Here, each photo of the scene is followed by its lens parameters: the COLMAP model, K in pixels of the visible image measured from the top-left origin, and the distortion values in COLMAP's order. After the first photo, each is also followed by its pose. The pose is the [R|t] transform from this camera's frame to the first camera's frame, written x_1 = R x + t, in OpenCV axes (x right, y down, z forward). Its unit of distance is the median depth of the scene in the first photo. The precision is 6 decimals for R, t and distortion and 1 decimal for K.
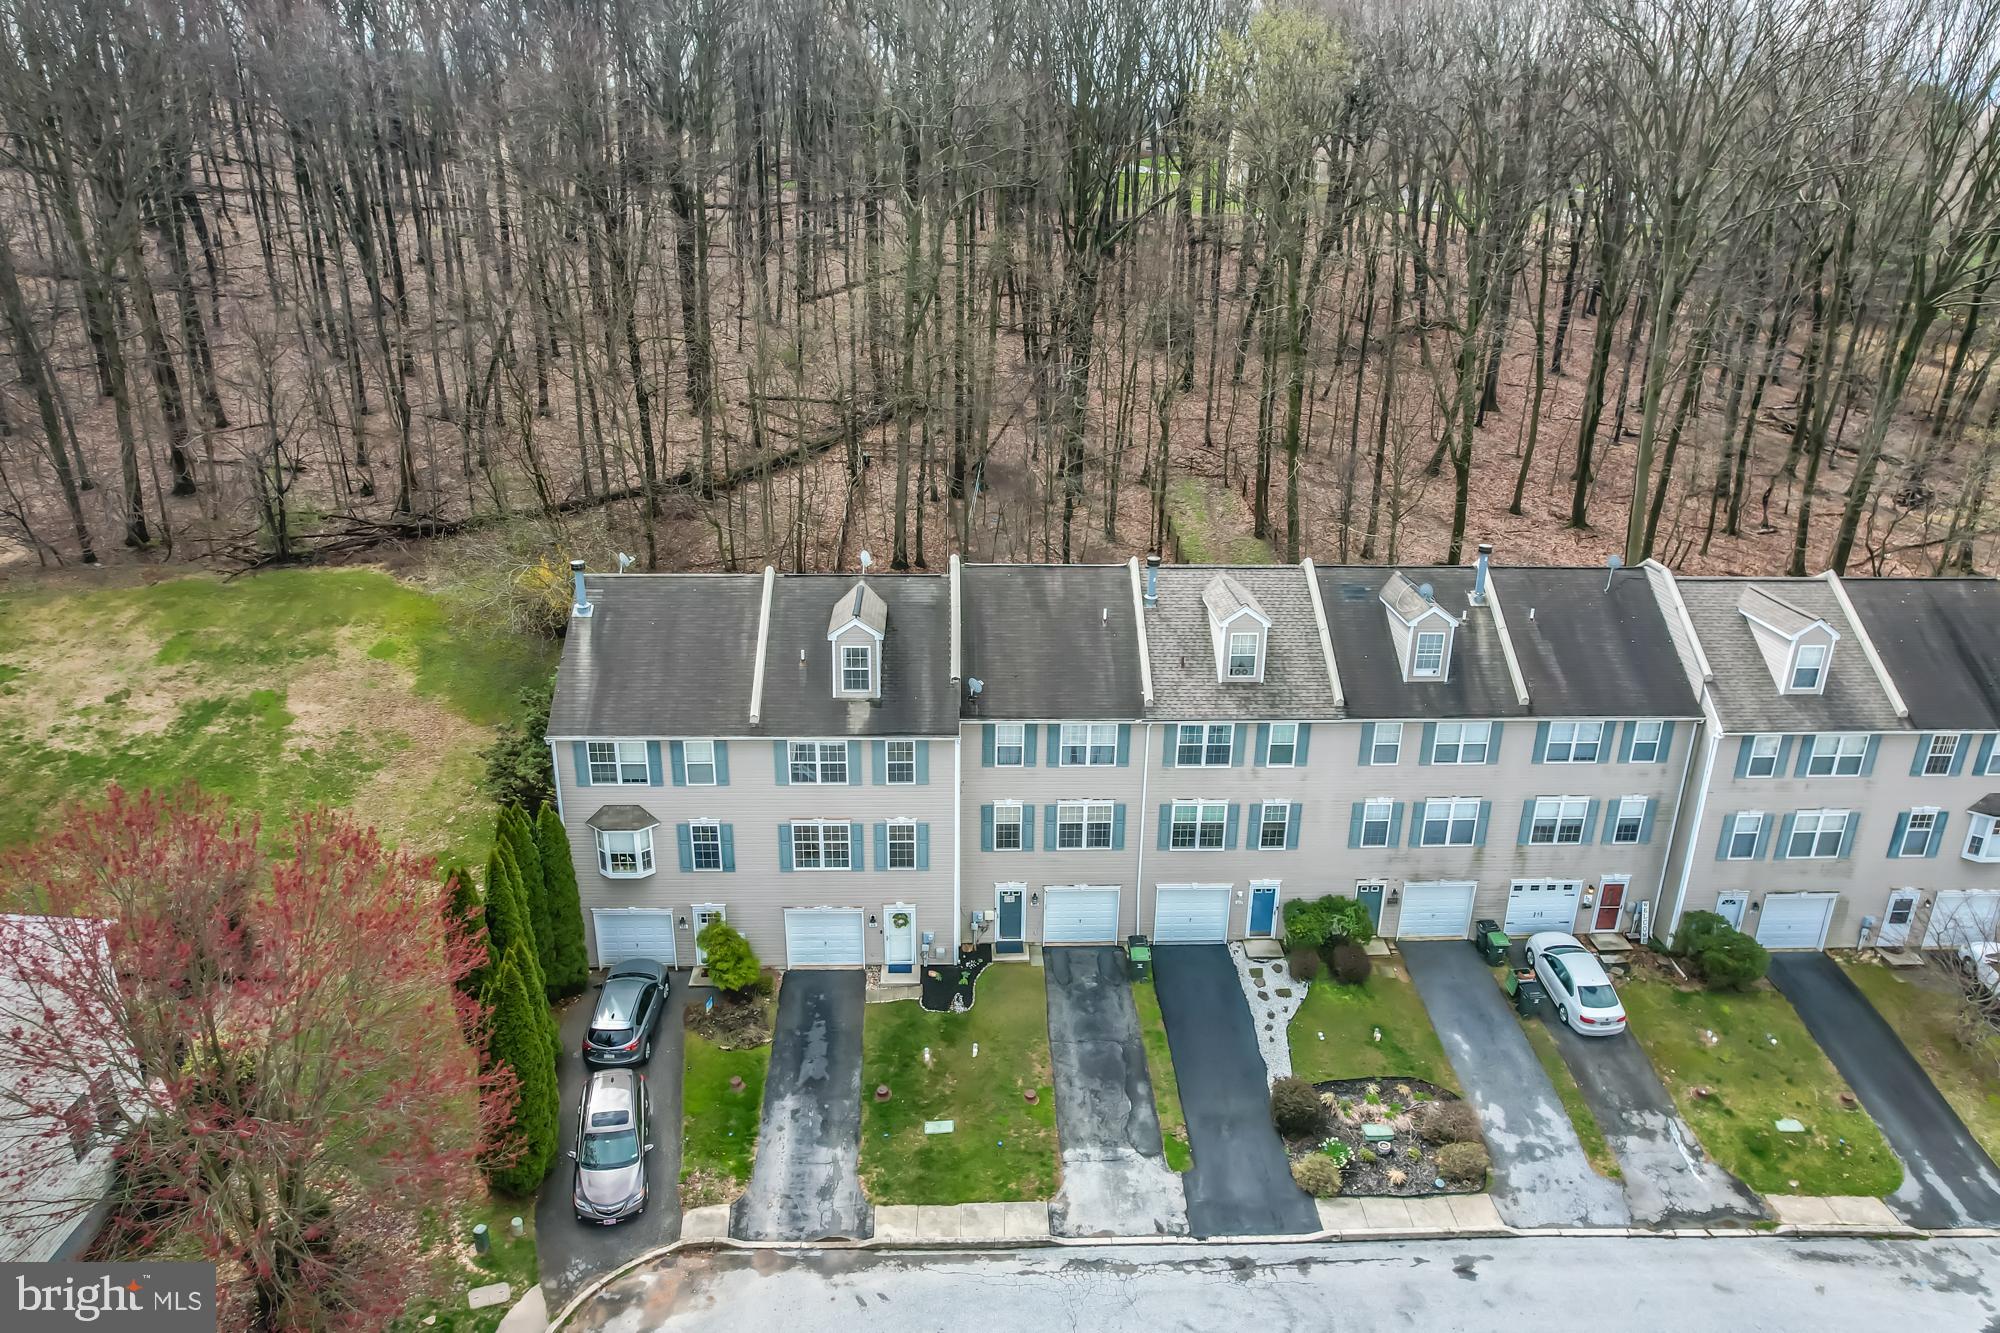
lens RADIAL K [[1310.0, 0, 997.7], [0, 1310.0, 670.8], [0, 0, 1]] dist [-0.072617, 0.051174]
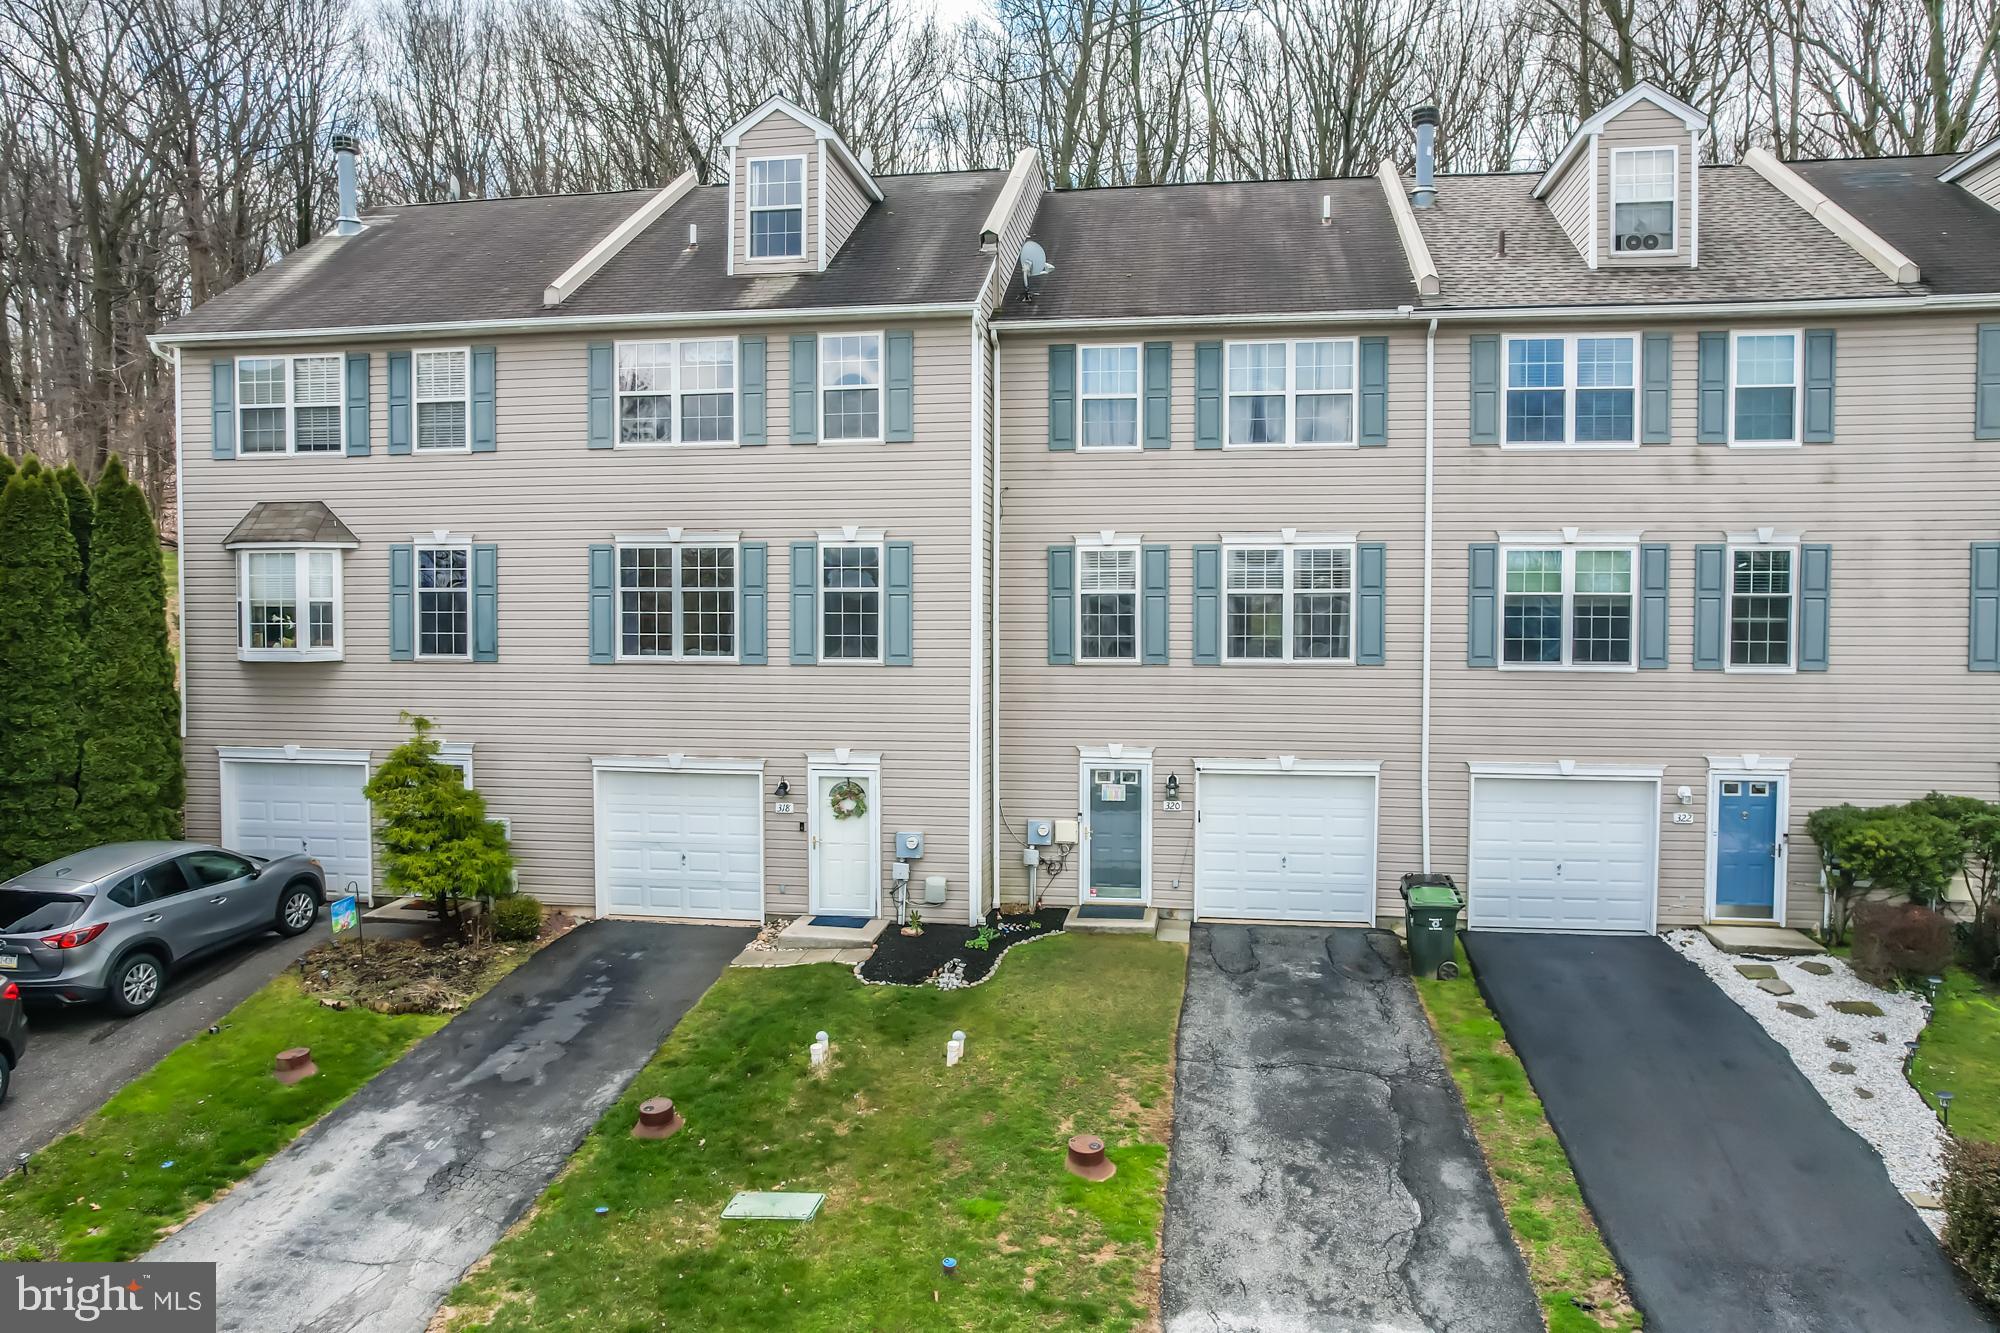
lens RADIAL K [[1332.7, 0, 1000.0], [0, 1332.7, 666.5], [0, 0, 1]] dist [-0.075779, 0.058101]
pose [[0.980184, -0.002706, -0.198071, 0.062812], [-0.060994, 0.947203, -0.314778, 0.292857], [0.188465, 0.320622, 0.928269, 0.612022]]
